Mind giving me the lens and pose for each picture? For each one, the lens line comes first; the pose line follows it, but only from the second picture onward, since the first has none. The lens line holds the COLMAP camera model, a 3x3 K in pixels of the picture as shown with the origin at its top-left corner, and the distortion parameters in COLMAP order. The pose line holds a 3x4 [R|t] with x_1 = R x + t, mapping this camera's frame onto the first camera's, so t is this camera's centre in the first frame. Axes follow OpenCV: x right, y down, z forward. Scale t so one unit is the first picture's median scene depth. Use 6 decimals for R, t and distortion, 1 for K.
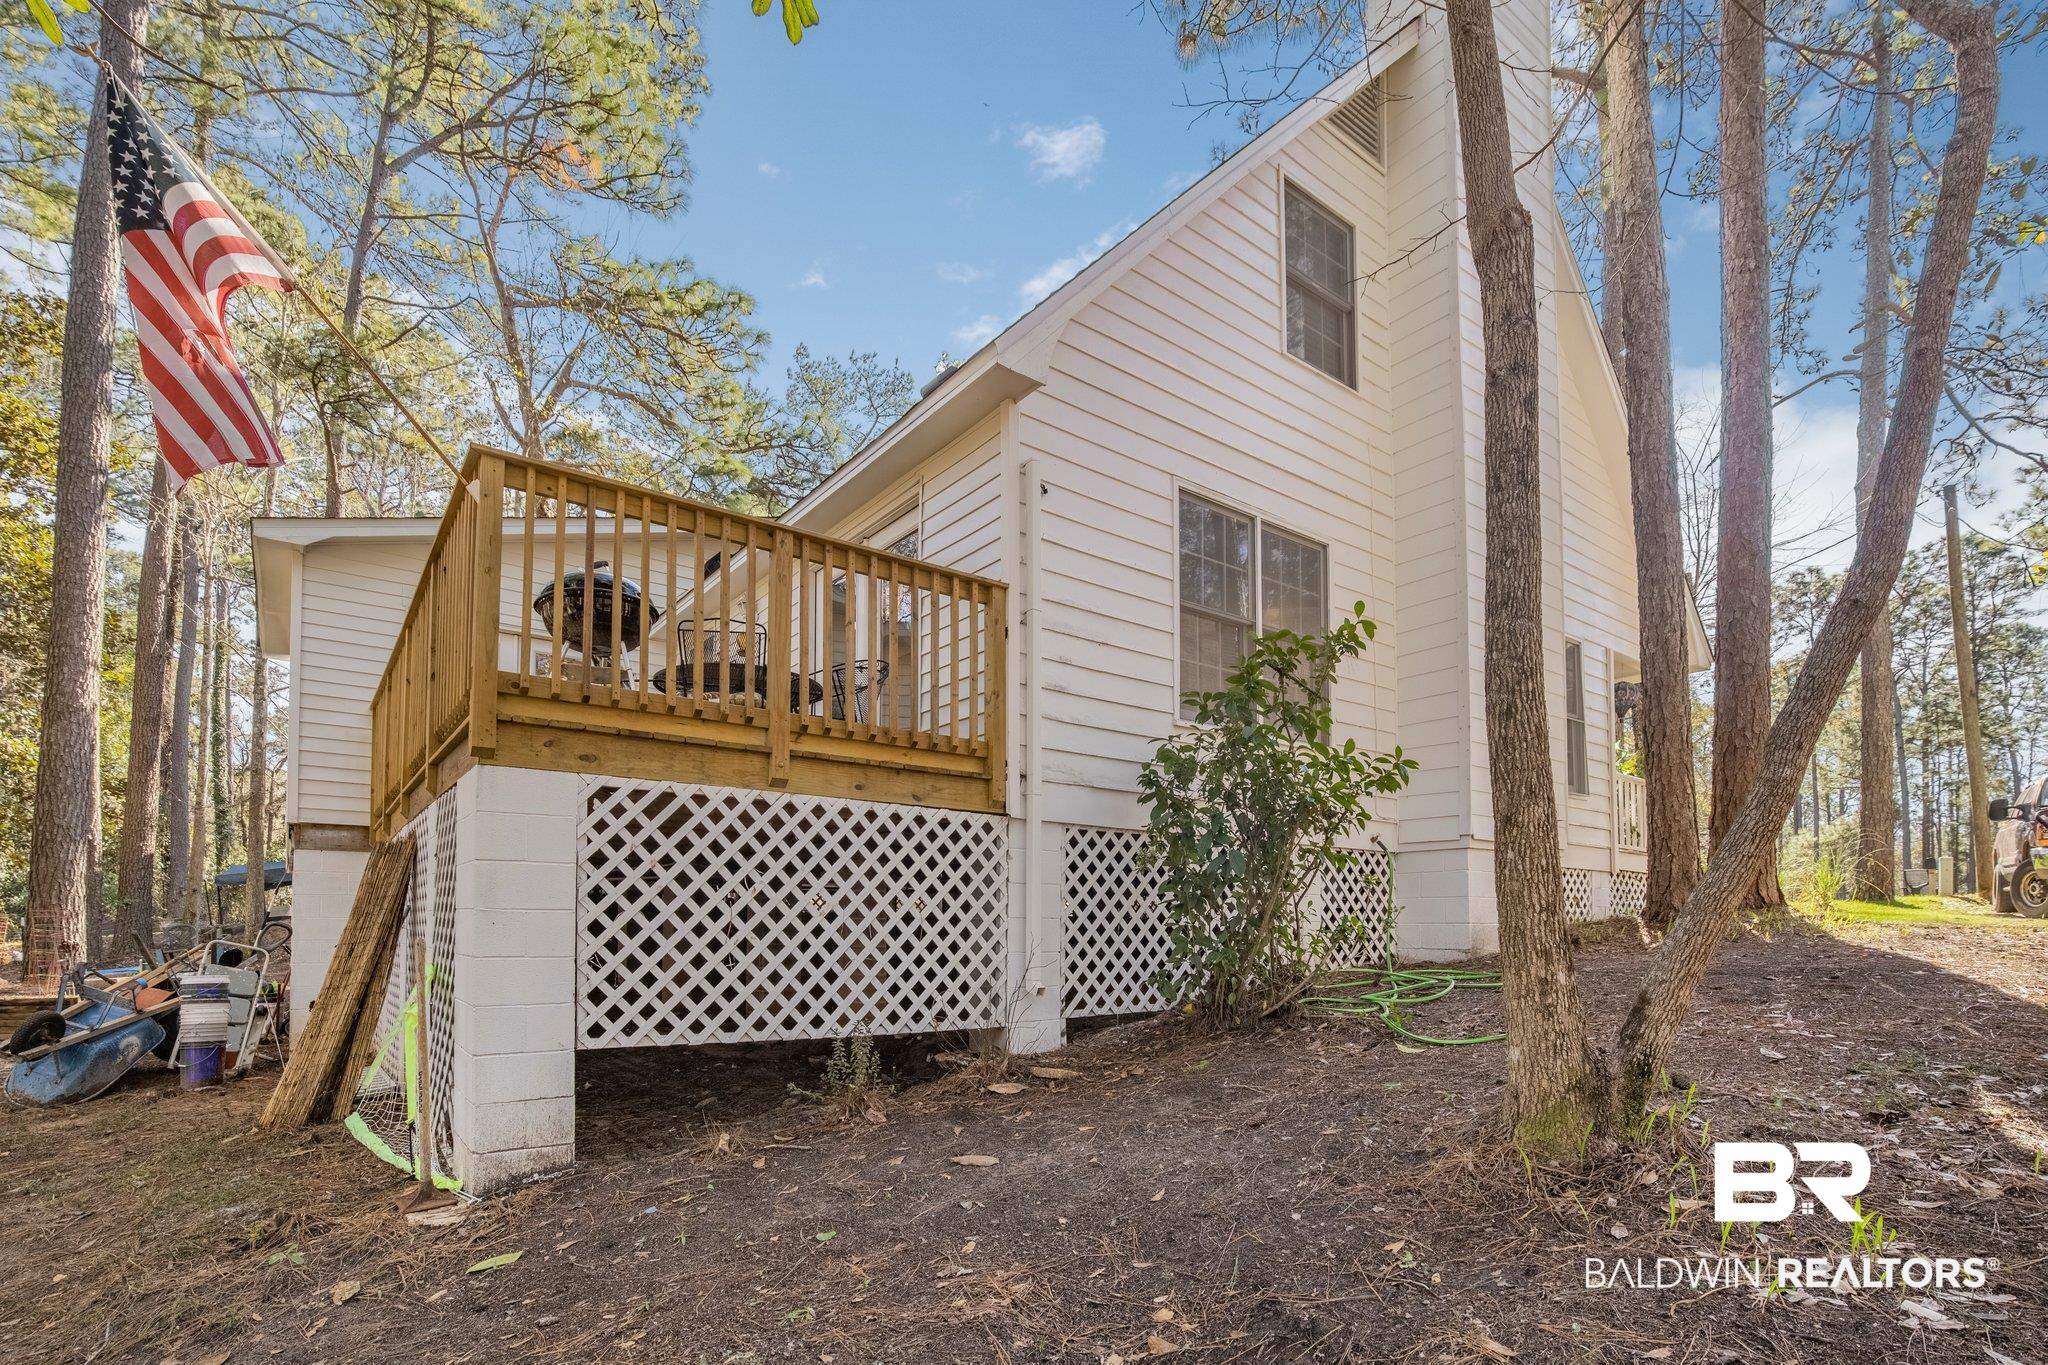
lens RADIAL K [[999.8, 0, 916.1], [0, 999.8, 788.4], [0, 0, 1]] dist [0.000730, 0.000712]
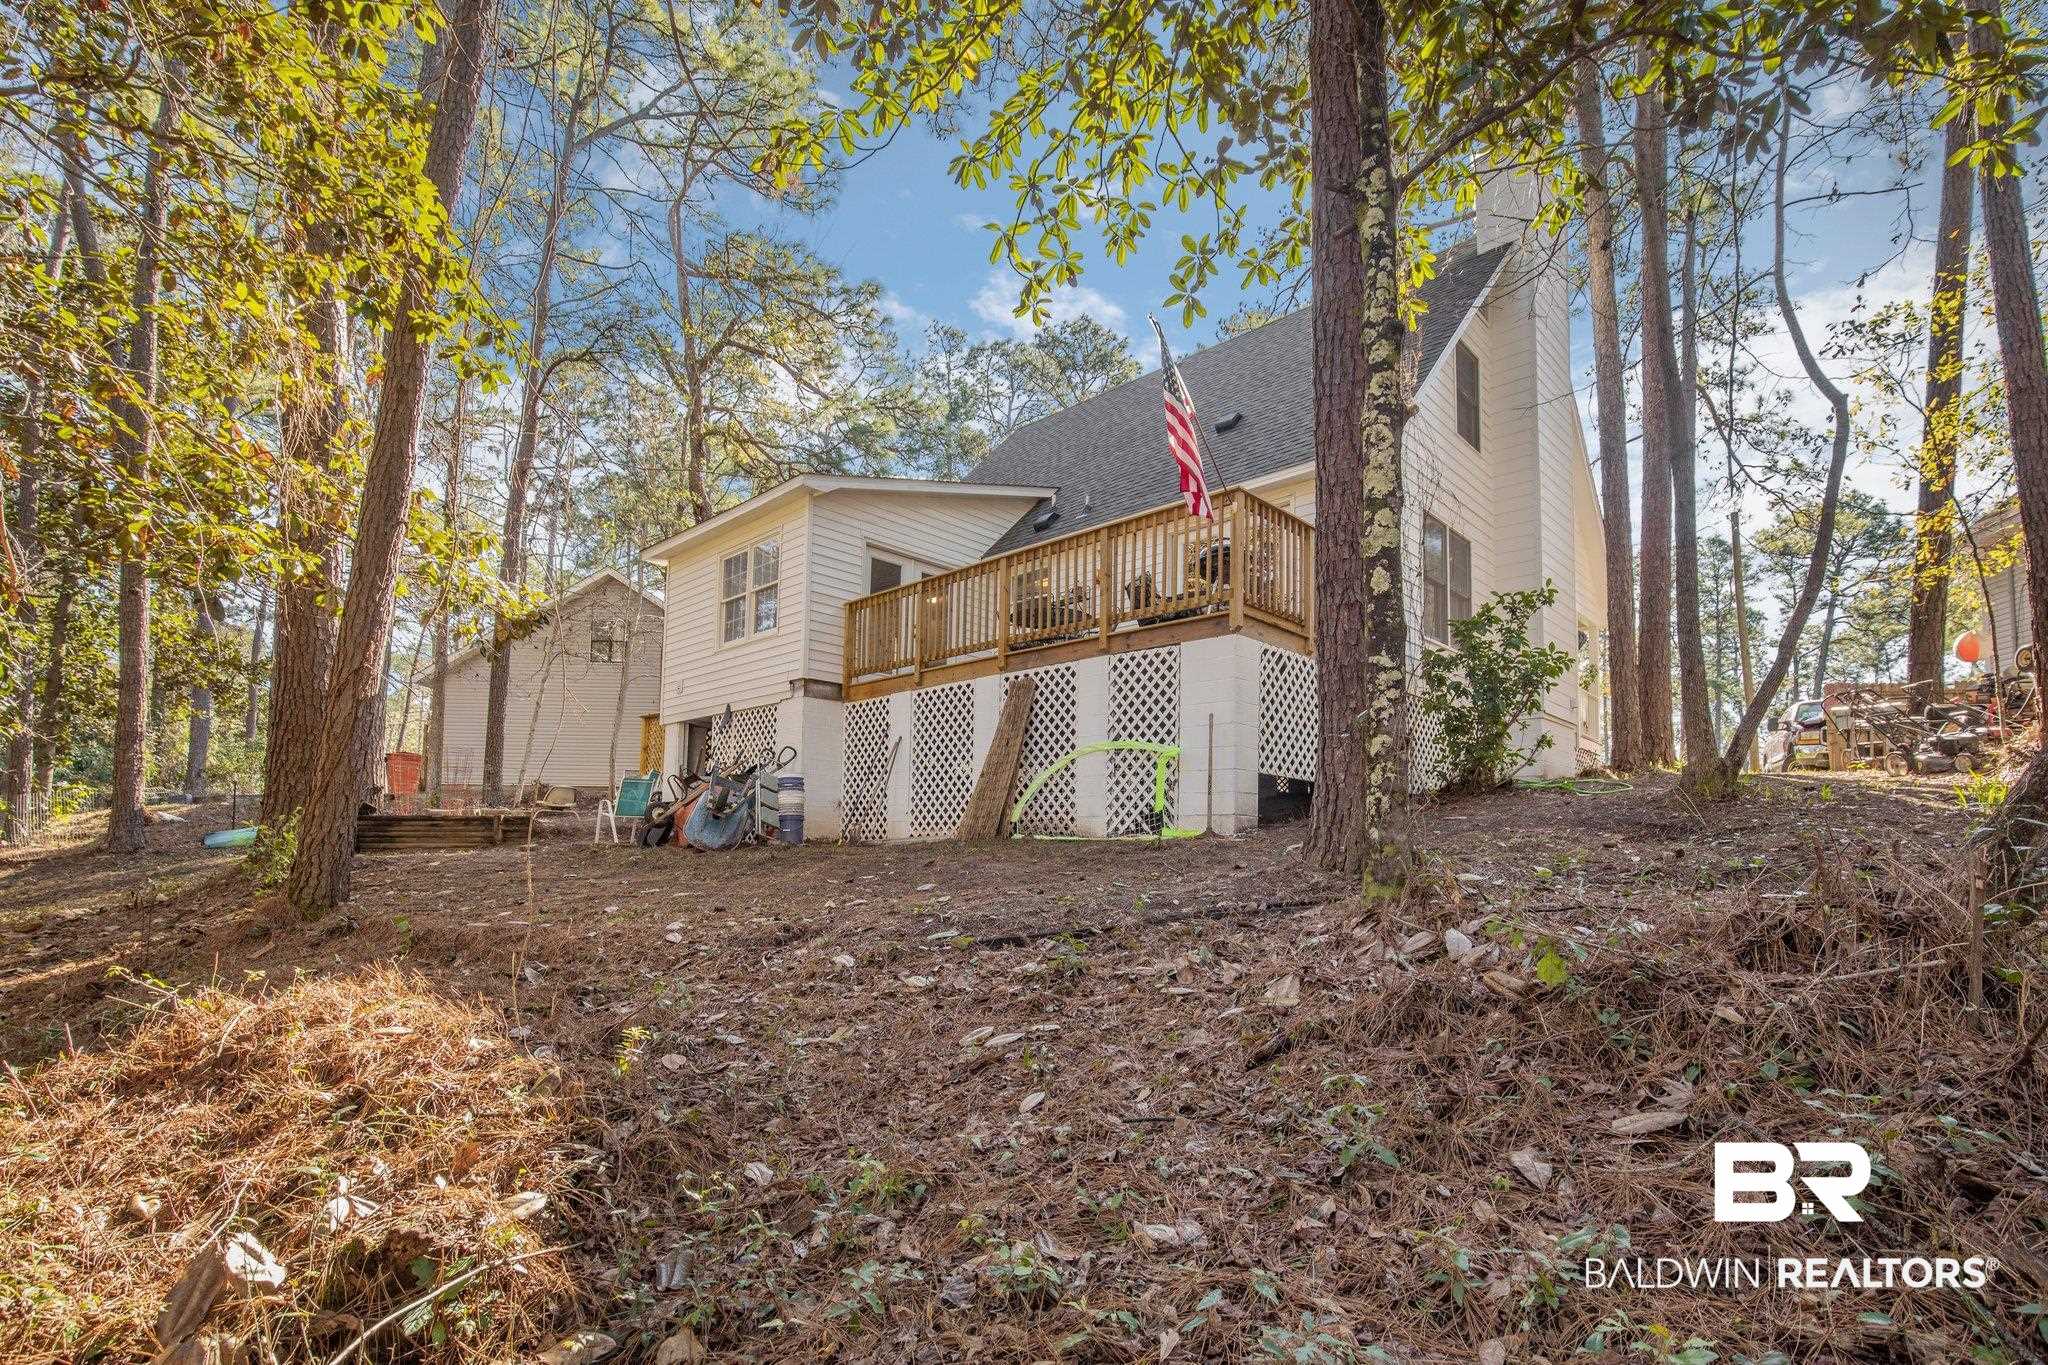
lens RADIAL K [[927.1, 0, 1011.0], [0, 927.1, 667.2], [0, 0, 1]] dist [-0.000652, 0.000188]
pose [[0.986082, 0.041526, 0.160989, -0.544135], [-0.034033, 0.998218, -0.049021, 0.070891], [-0.162738, 0.042860, 0.985738, -0.391346]]
